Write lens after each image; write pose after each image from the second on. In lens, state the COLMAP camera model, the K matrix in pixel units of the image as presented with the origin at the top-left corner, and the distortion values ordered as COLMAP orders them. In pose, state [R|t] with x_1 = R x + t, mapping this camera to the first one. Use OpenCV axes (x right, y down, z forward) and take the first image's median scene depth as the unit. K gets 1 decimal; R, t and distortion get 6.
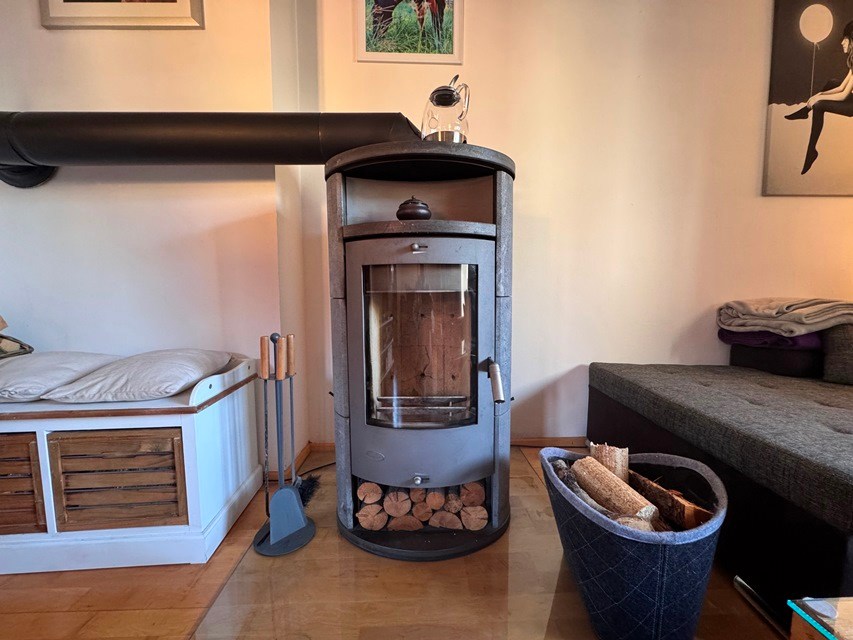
lens RADIAL K [[343.7, 0, 428.2], [0, 343.7, 321.0], [0, 0, 1]] dist [-0.002721, 0.000194]
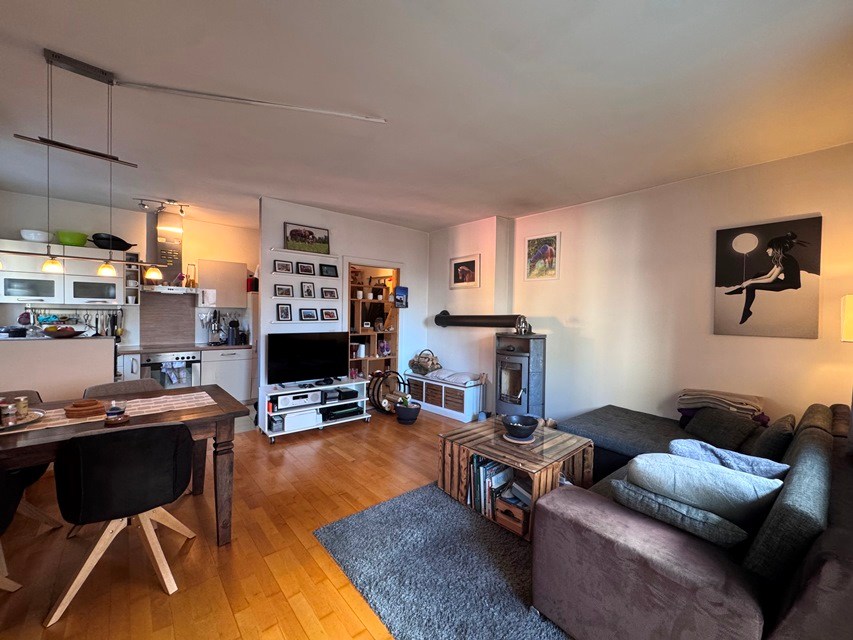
lens RADIAL K [[343.7, 0, 430.2], [0, 343.7, 321.4], [0, 0, 1]] dist [-0.002721, 0.000194]
pose [[0.646969, 0.034759, -0.761723, 1.733338], [-0.081698, 0.996370, -0.023924, -0.329886], [0.758127, 0.077709, 0.647460, -1.687060]]
